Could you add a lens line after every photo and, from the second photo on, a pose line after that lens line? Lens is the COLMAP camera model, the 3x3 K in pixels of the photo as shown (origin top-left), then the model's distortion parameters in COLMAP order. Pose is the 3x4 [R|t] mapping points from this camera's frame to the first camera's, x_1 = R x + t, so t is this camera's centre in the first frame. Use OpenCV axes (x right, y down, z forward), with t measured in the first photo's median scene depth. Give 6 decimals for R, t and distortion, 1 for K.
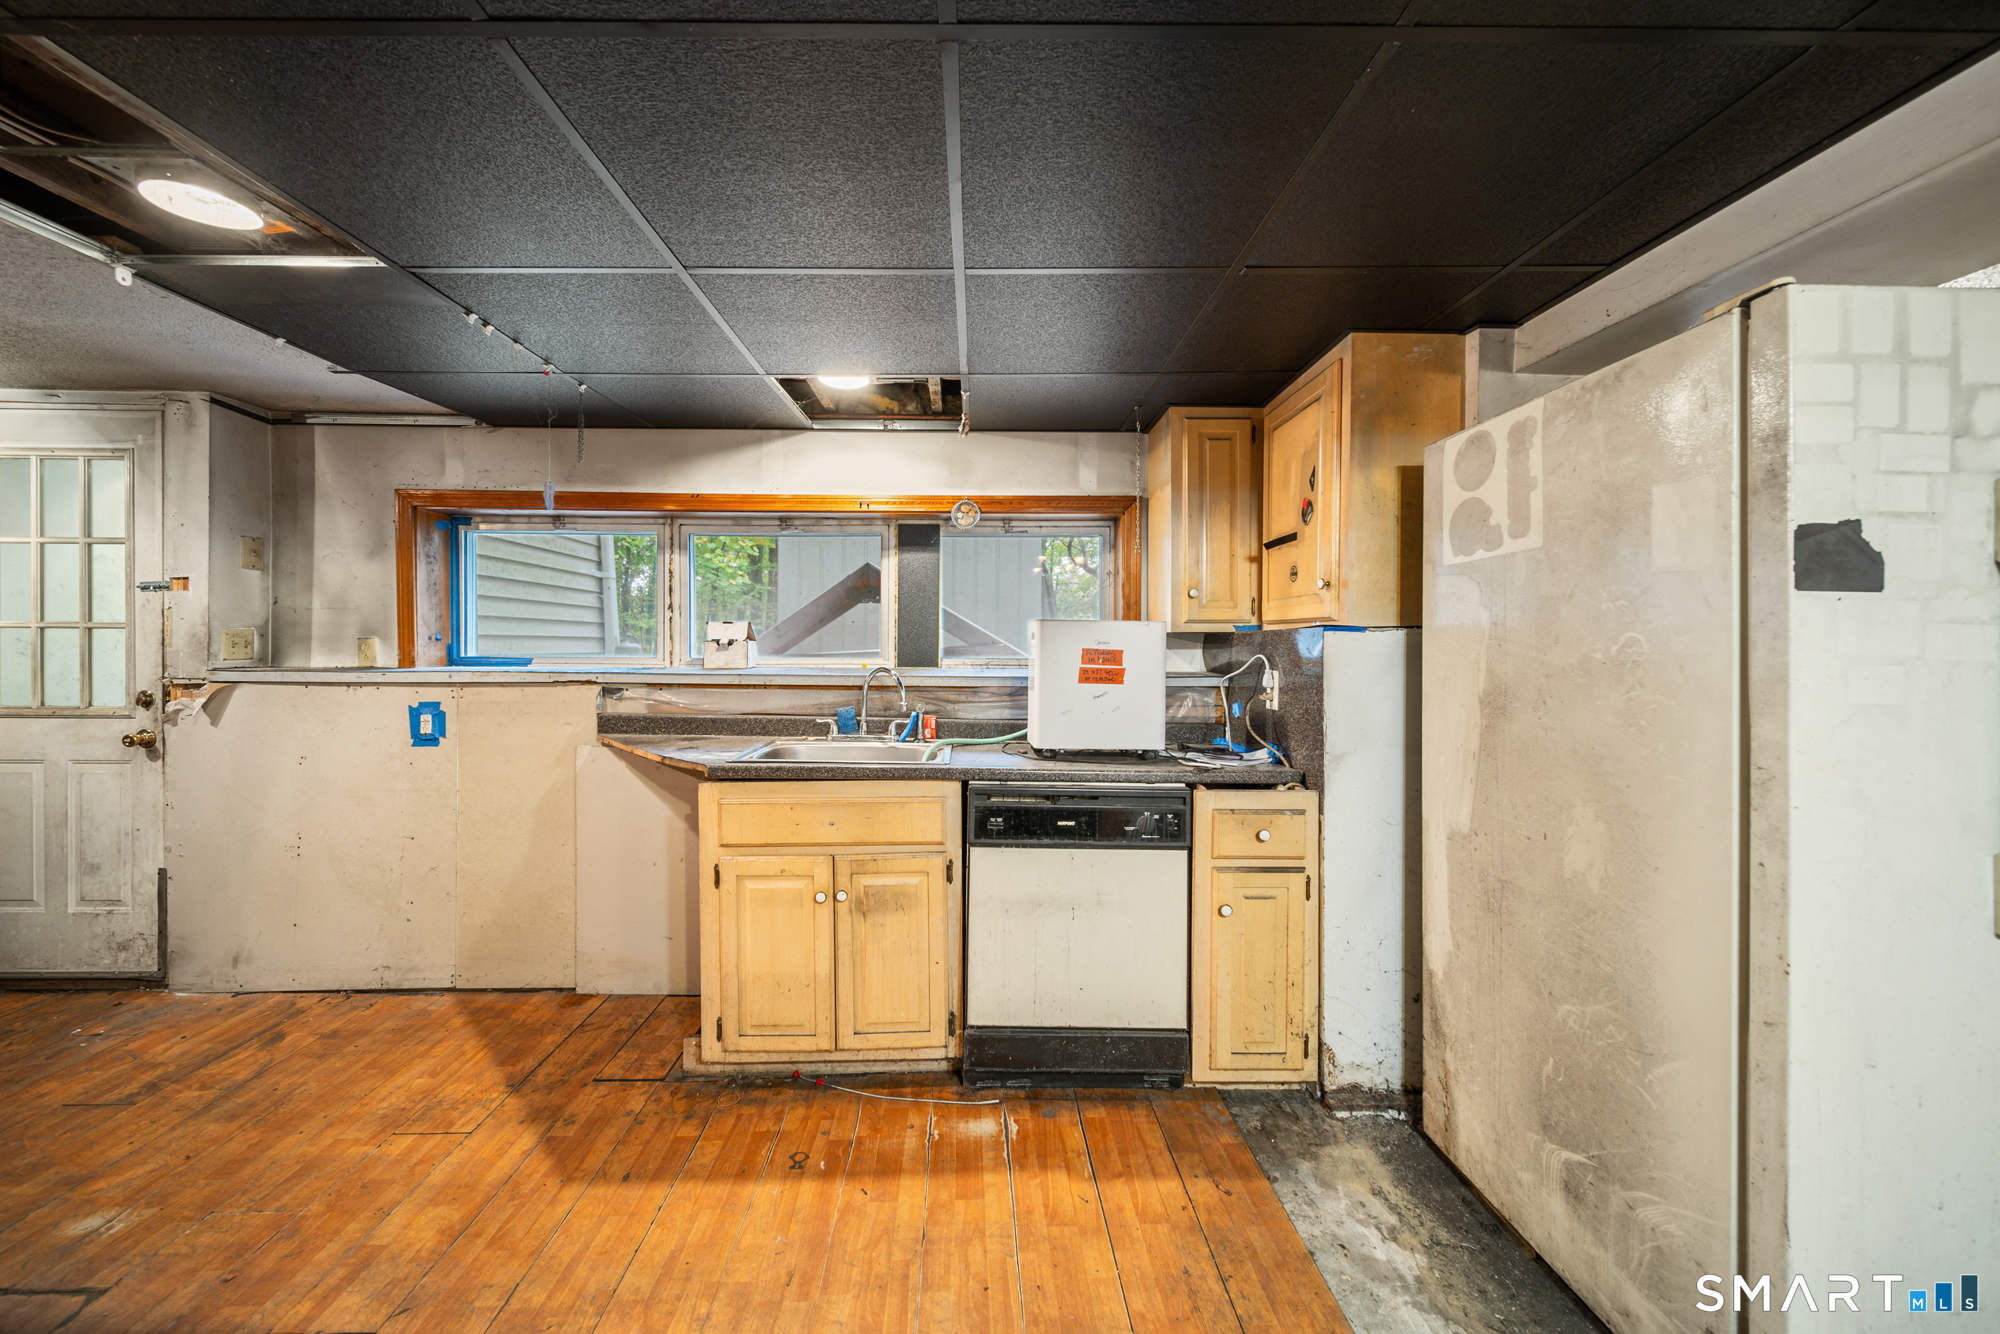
lens RADIAL K [[701.0, 0, 984.0], [0, 701.0, 650.9], [0, 0, 1]] dist [0.002035, -0.002212]
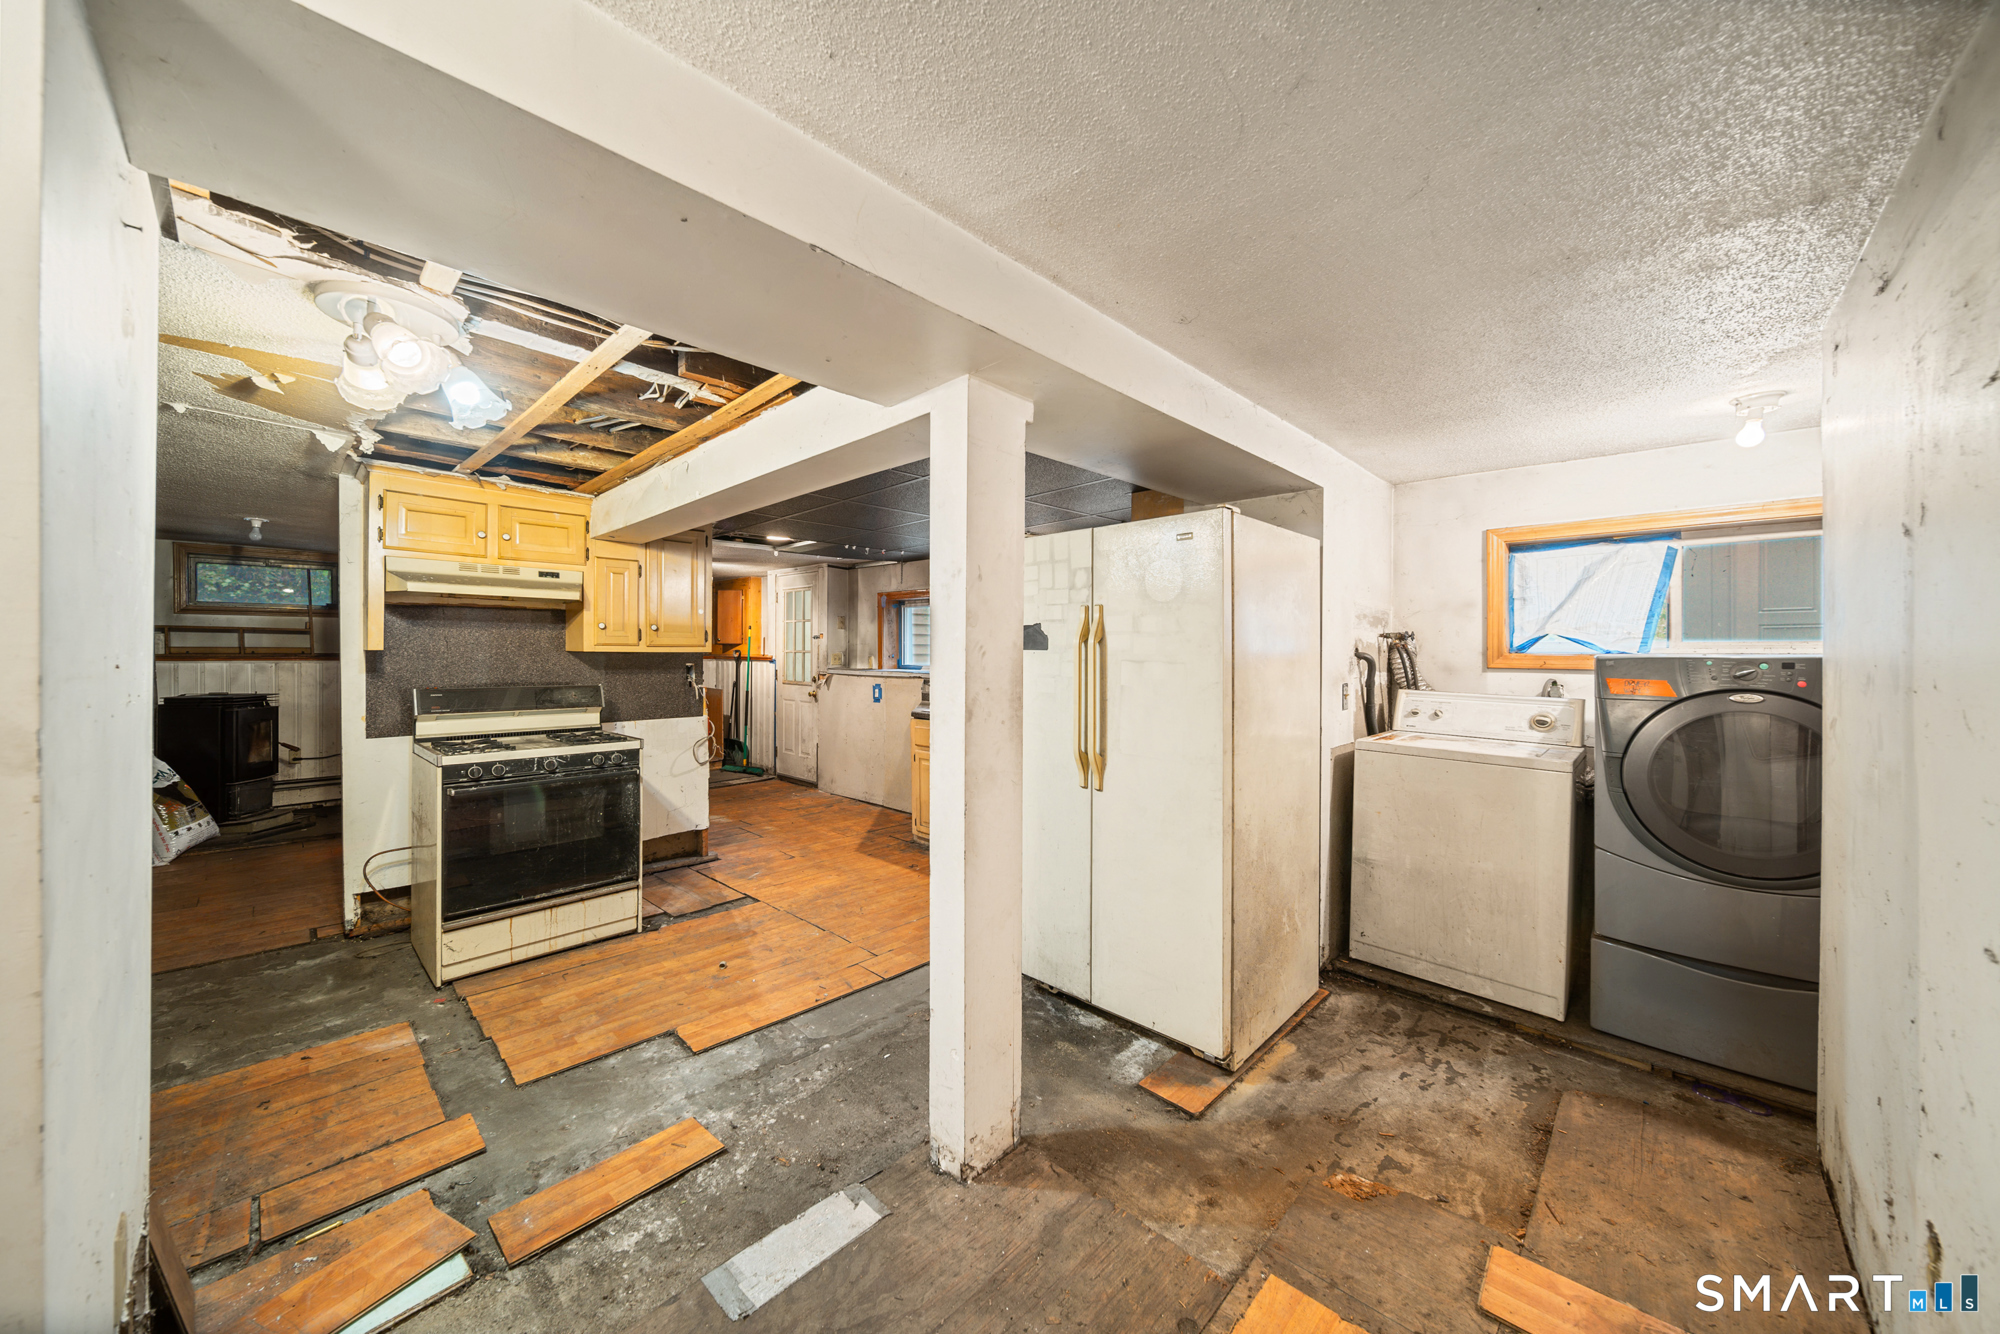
lens RADIAL K [[706.1, 0, 997.0], [0, 706.1, 657.4], [0, 0, 1]] dist [0.001108, 0.000042]
pose [[0.702798, 0.006085, -0.711364, 1.210823], [-0.007473, 0.999971, 0.001170, -0.023371], [0.711350, 0.004494, 0.702823, -0.401770]]
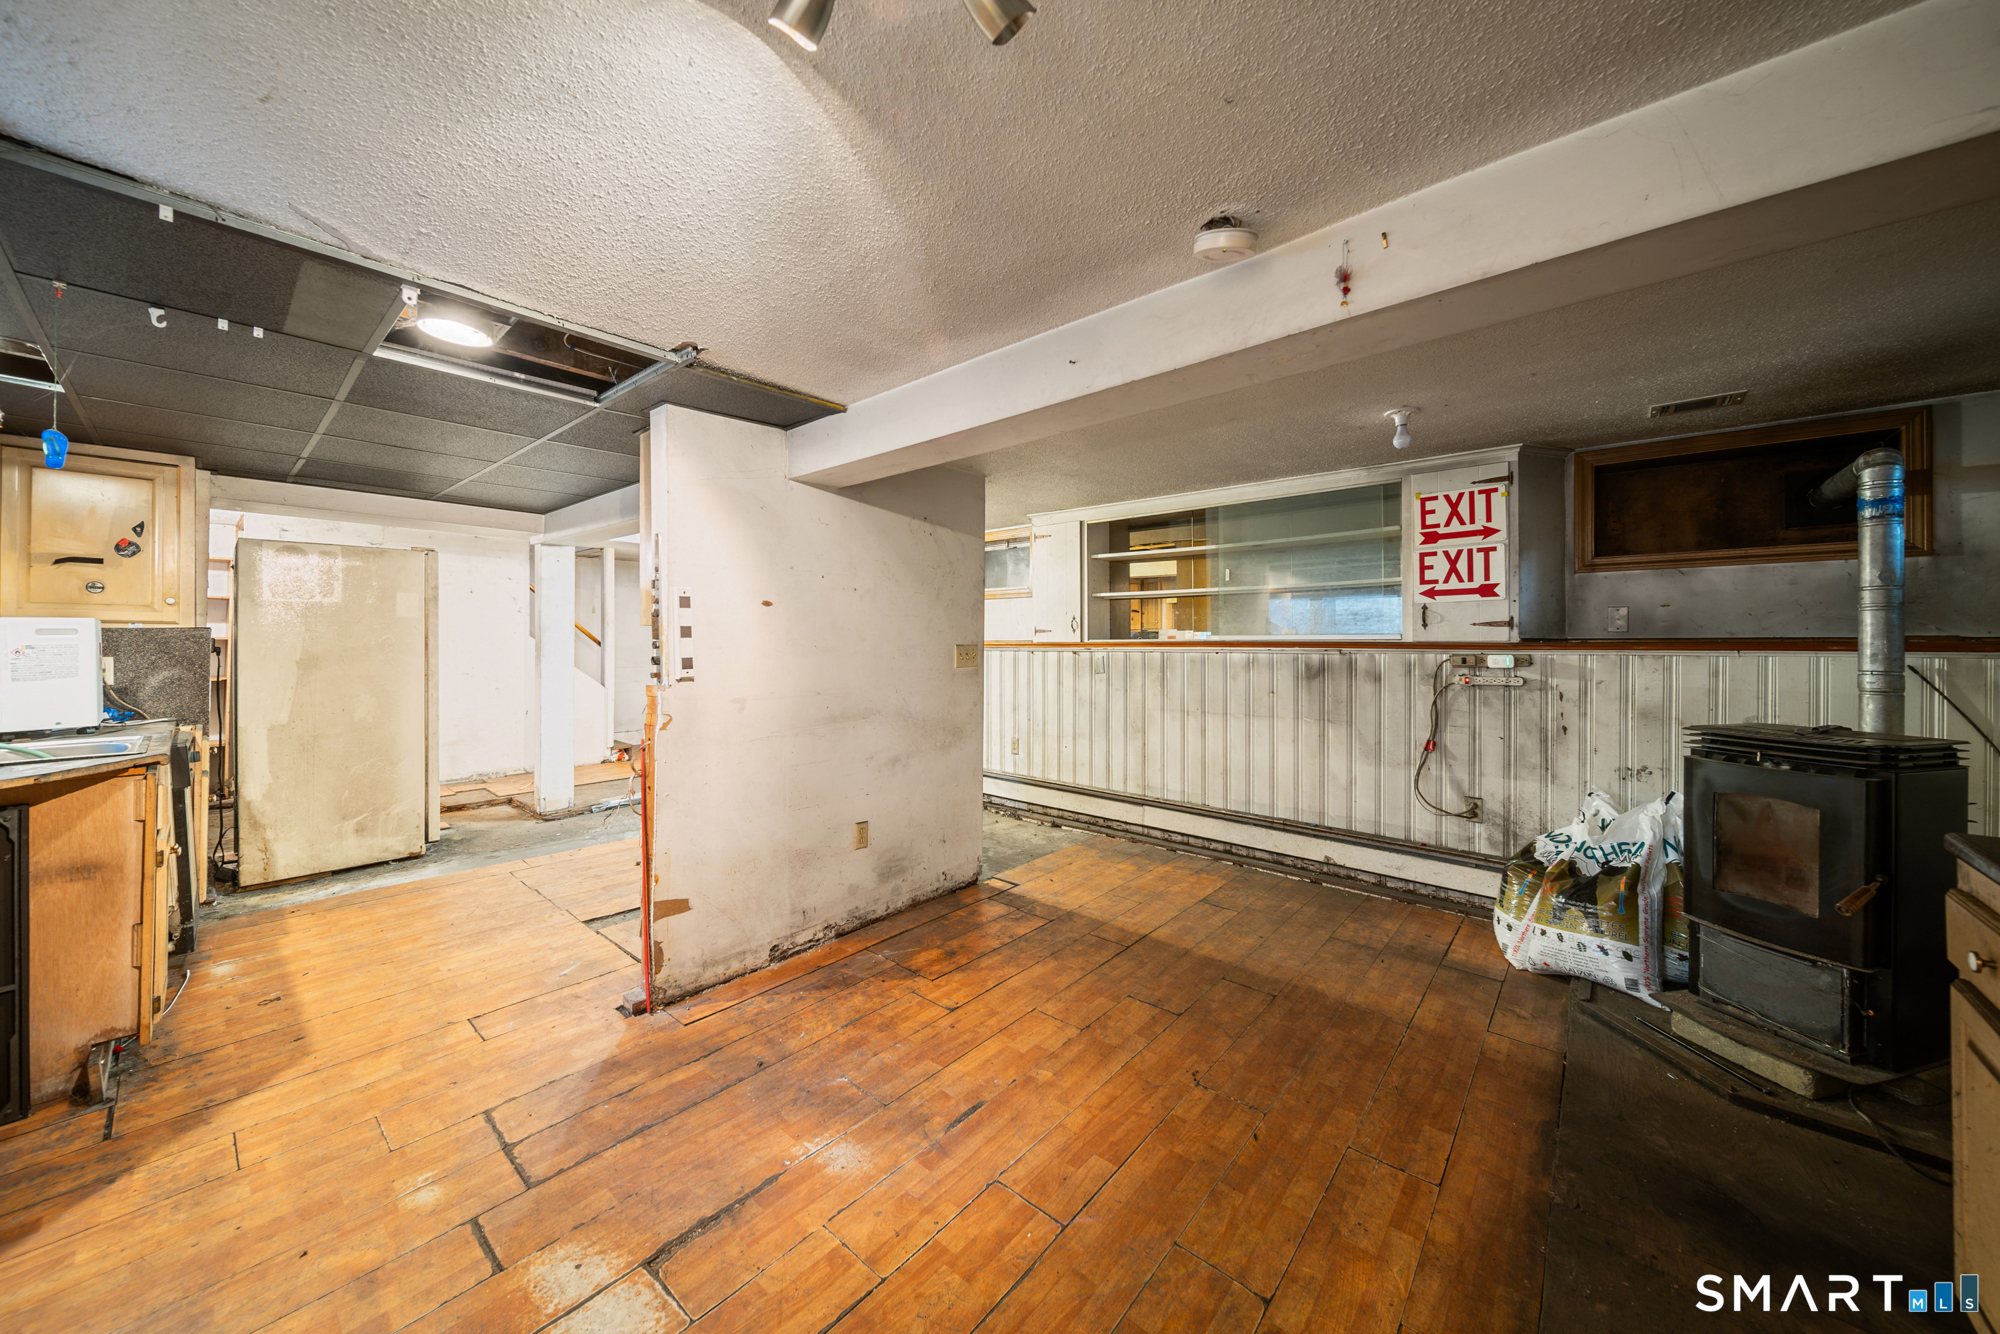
lens RADIAL K [[701.0, 0, 984.0], [0, 701.0, 650.9], [0, 0, 1]] dist [0.002035, -0.002212]
pose [[-0.733892, -0.013567, 0.679131, -1.570592], [0.000049, 0.999799, 0.020025, -0.009964], [-0.679266, 0.014729, -0.733744, 0.718303]]
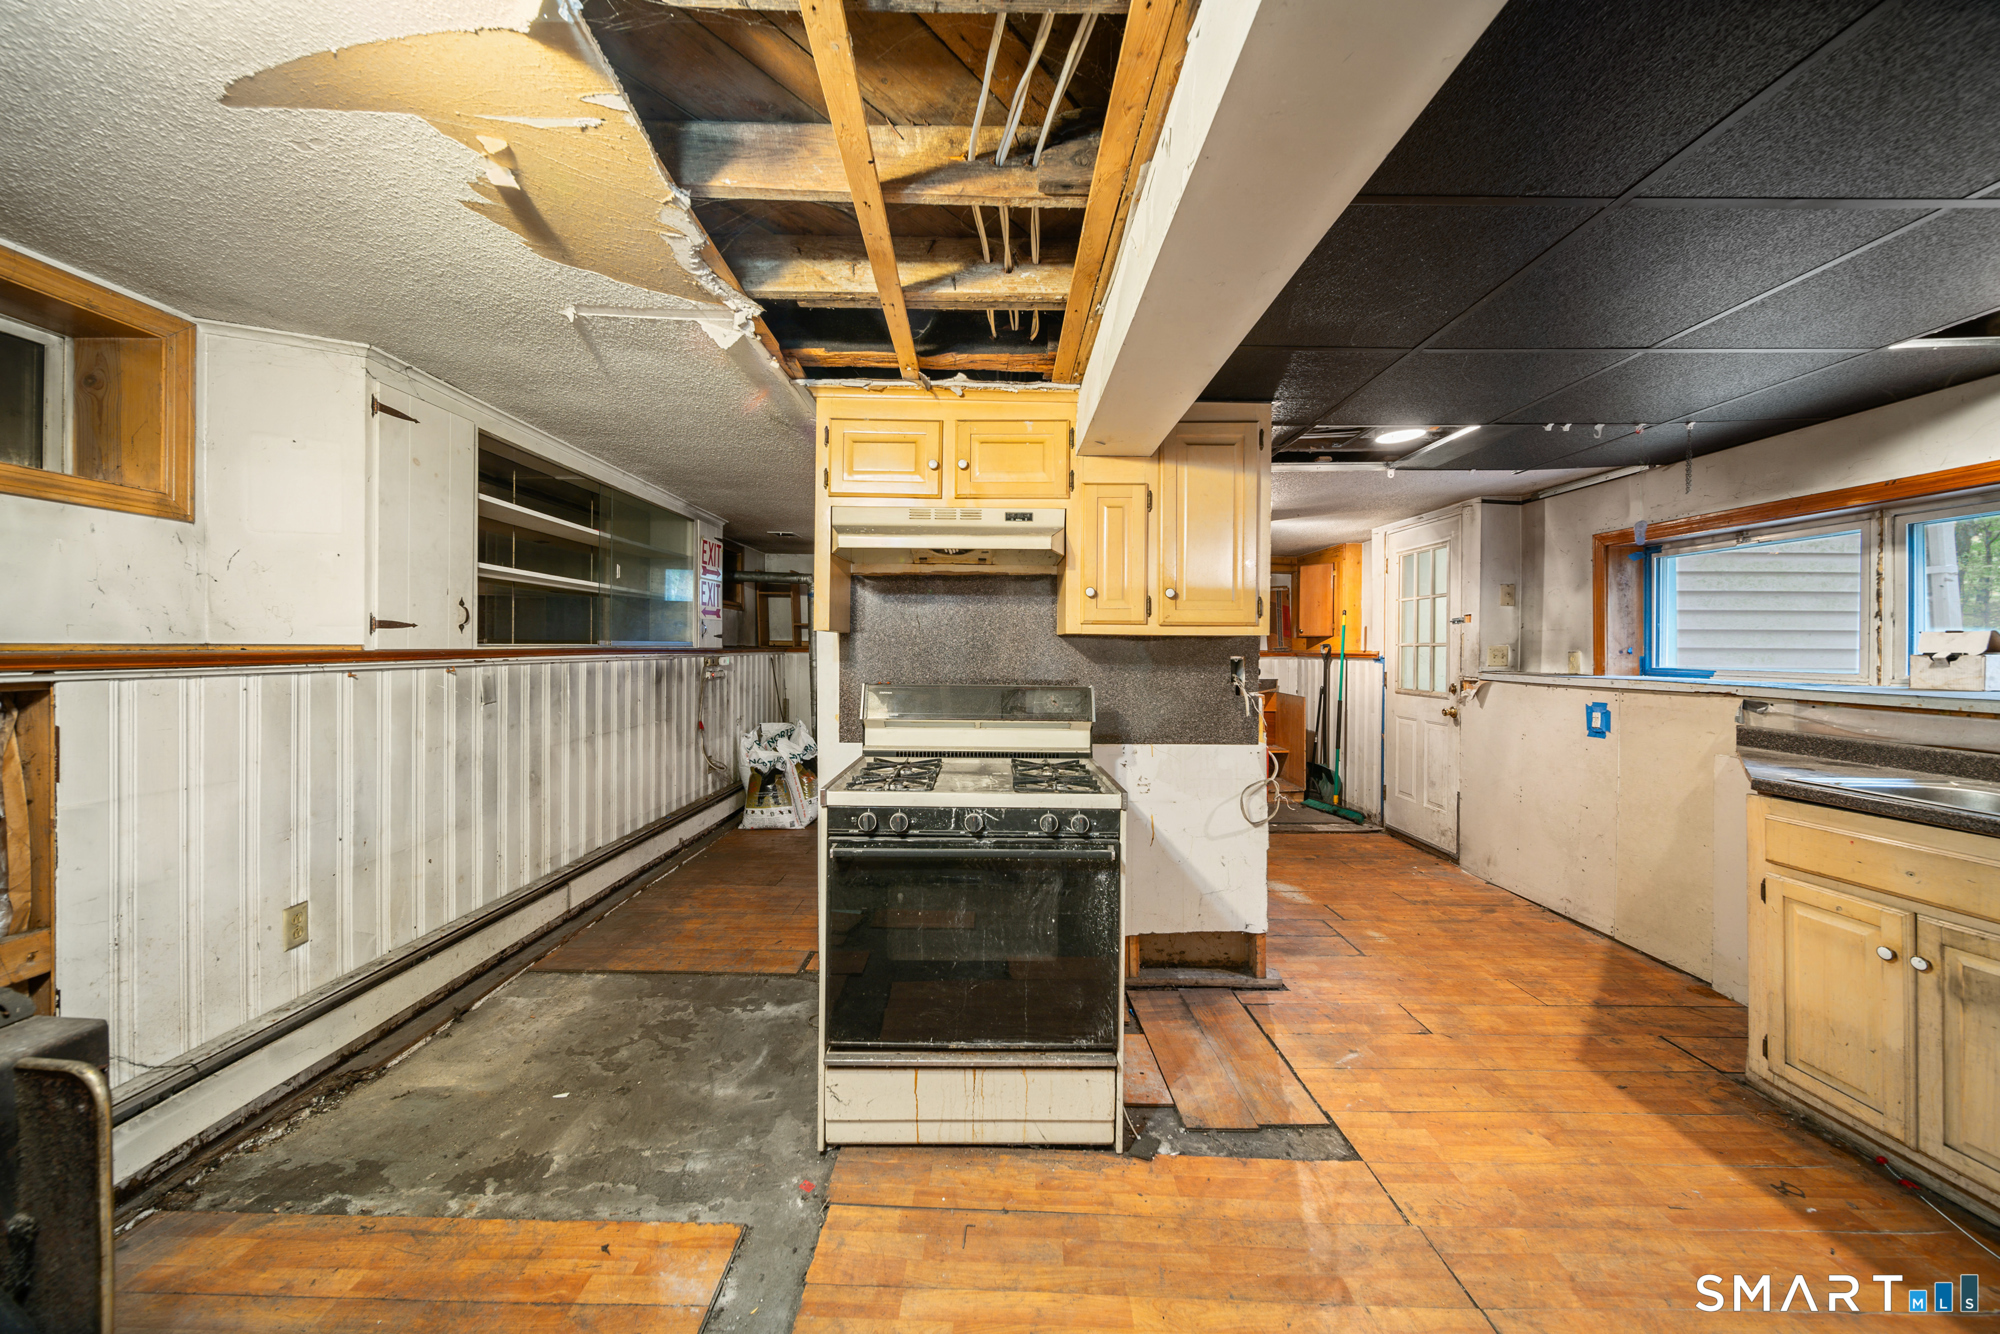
lens RADIAL K [[701.0, 0, 984.0], [0, 701.0, 650.9], [0, 0, 1]] dist [0.002035, -0.002212]
pose [[-0.034148, -0.002038, -0.999415, 0.510920], [-0.014764, 0.999890, -0.001534, -0.001826], [0.999308, 0.014703, -0.034175, -0.063967]]
